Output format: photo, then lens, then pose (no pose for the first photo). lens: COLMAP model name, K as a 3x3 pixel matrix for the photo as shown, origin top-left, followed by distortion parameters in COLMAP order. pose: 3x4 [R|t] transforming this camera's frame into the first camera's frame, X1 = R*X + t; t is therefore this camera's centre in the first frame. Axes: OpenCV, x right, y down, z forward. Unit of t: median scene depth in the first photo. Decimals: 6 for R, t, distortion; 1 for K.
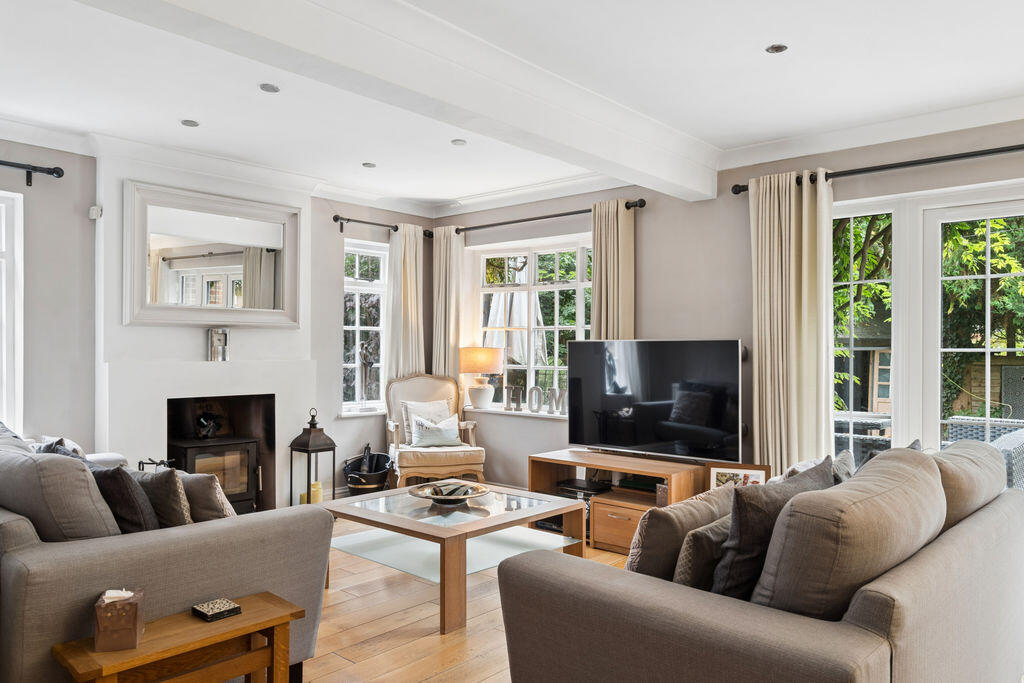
lens RADIAL K [[730.1, 0, 512.0], [0, 730.1, 341.5], [0, 0, 1]] dist [-0.008777, -0.001454]
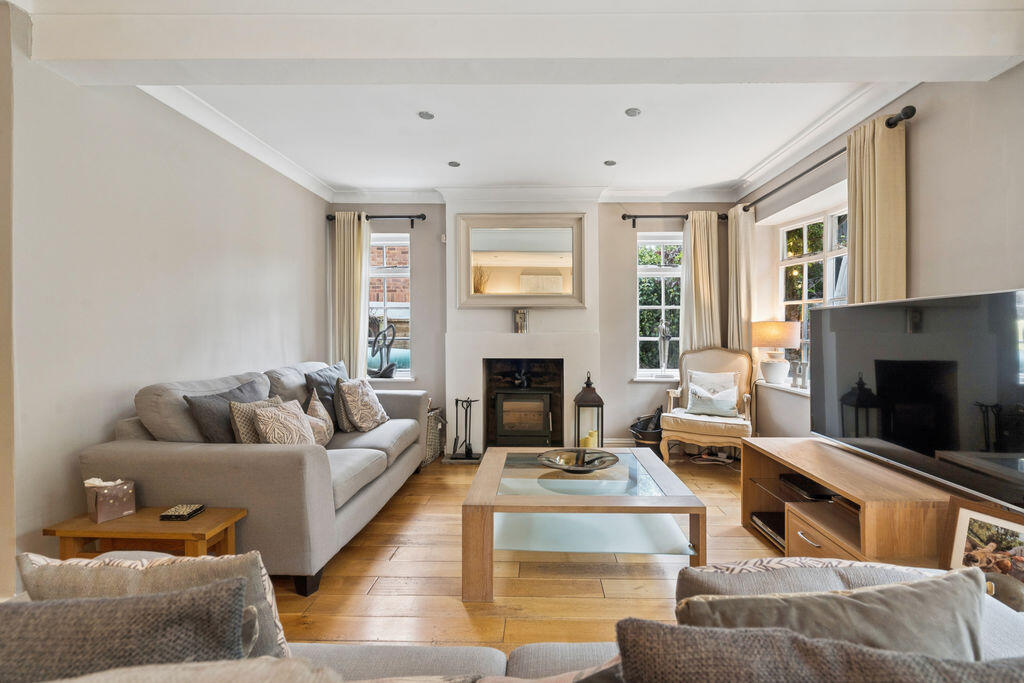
lens RADIAL K [[477.4, 0, 514.4], [0, 477.4, 328.4], [0, 0, 1]] dist [0.001153, 0.000646]
pose [[0.651387, -0.008833, -0.758694, 0.240356], [0.009409, 0.999949, -0.003564, 0.018042], [0.758687, -0.004817, 0.651437, 0.340471]]
